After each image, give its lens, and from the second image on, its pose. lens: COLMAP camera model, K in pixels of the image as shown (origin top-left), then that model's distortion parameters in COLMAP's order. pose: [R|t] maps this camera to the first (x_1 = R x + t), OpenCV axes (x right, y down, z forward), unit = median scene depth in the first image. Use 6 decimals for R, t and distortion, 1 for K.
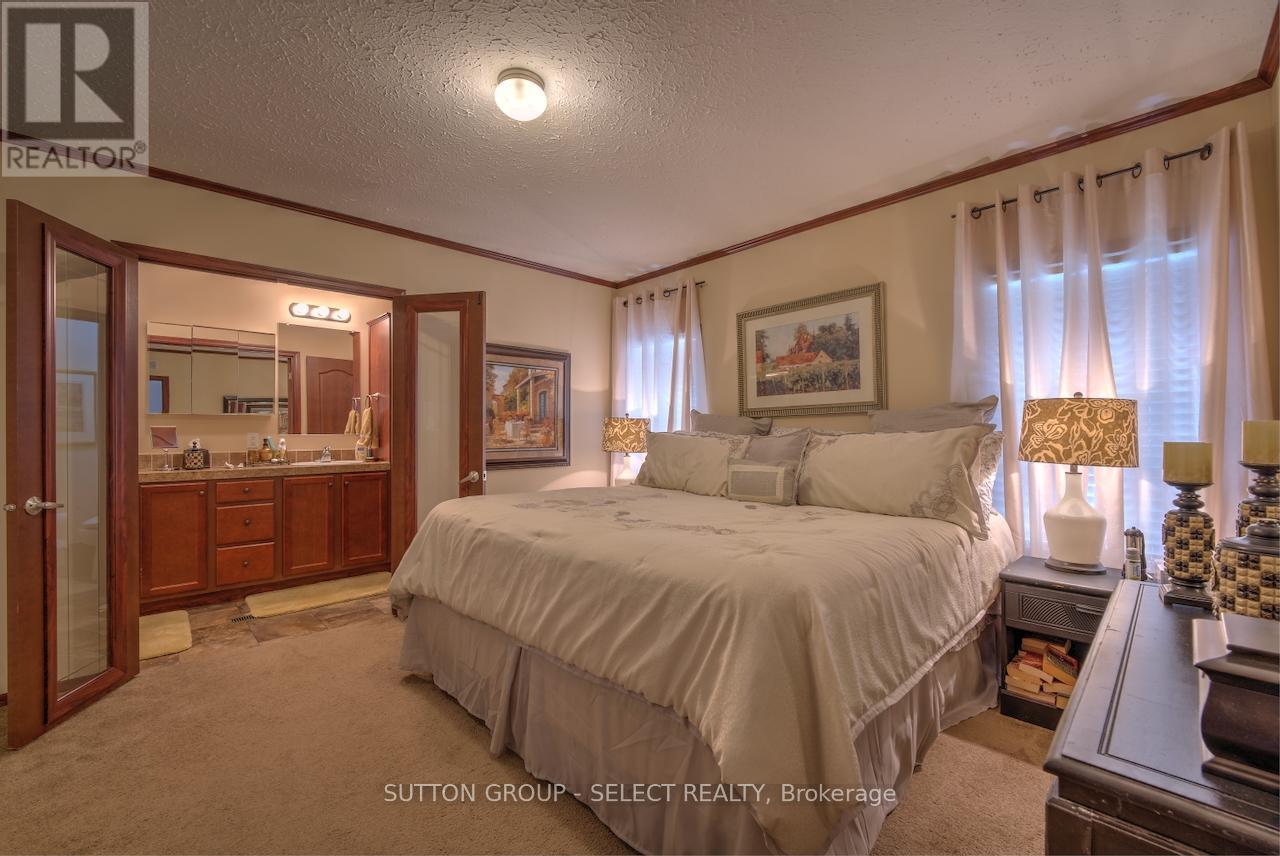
lens RADIAL K [[518.4, 0, 638.4], [0, 518.4, 428.3], [0, 0, 1]] dist [-0.003806, -0.003117]
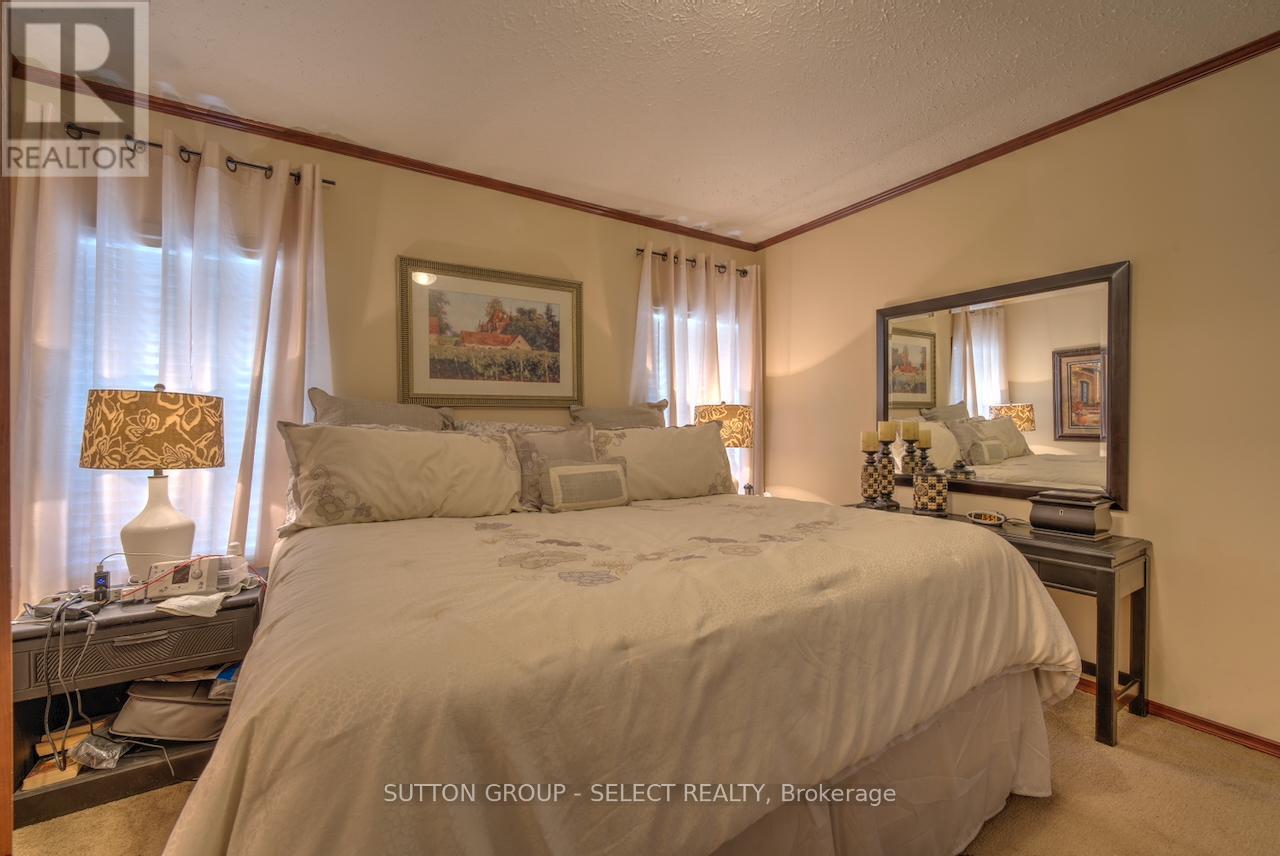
lens RADIAL K [[518.4, 0, 638.4], [0, 518.4, 428.3], [0, 0, 1]] dist [-0.003806, -0.003117]
pose [[0.201280, 0.001597, 0.979532, -0.493288], [-0.008037, 0.999968, 0.000021, 0.008934], [-0.979501, -0.007877, 0.201287, 0.632181]]
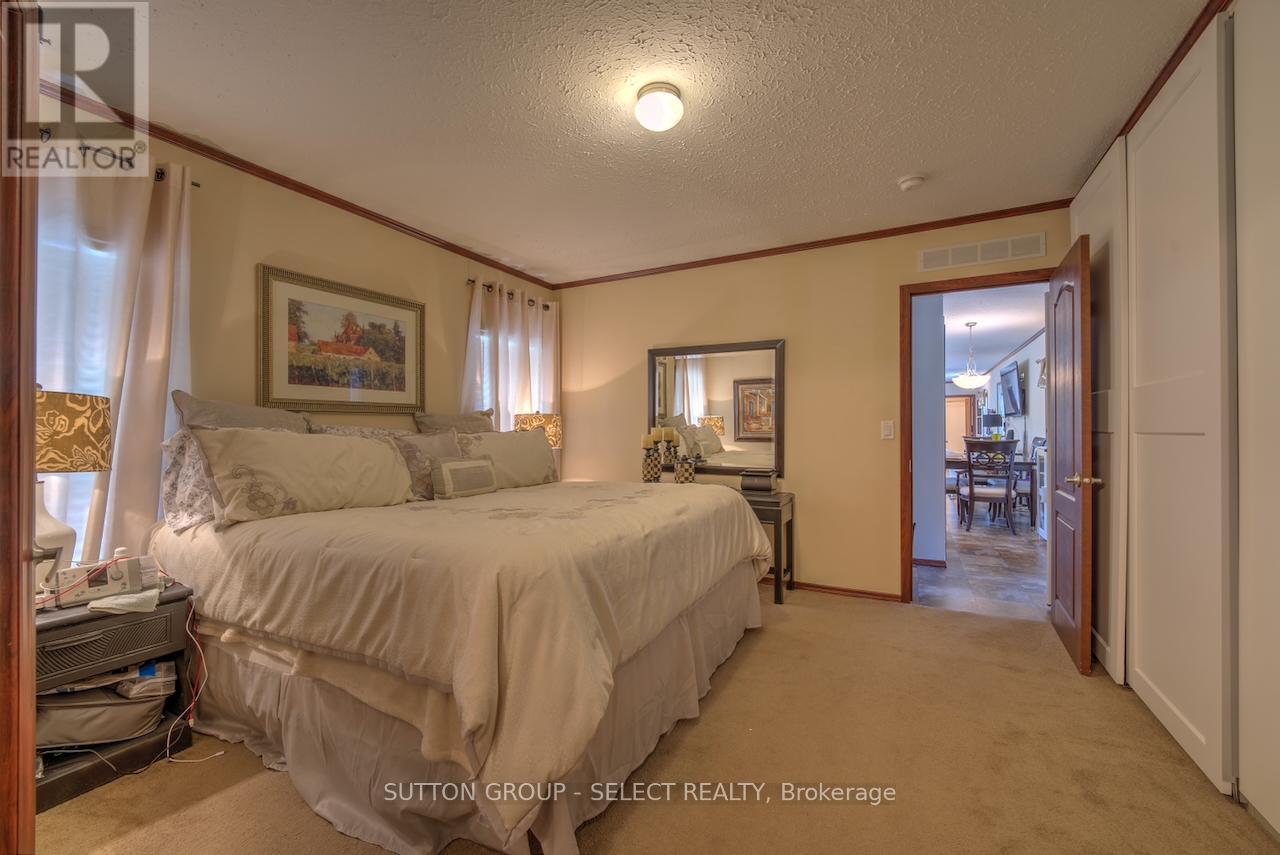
lens RADIAL K [[518.4, 0, 638.4], [0, 518.4, 427.8], [0, 0, 1]] dist [-0.003806, -0.003117]
pose [[-0.315642, 0.015372, 0.948754, -0.748979], [-0.004244, 0.999836, -0.017612, 0.017395], [-0.948869, -0.009586, -0.315525, 0.847232]]
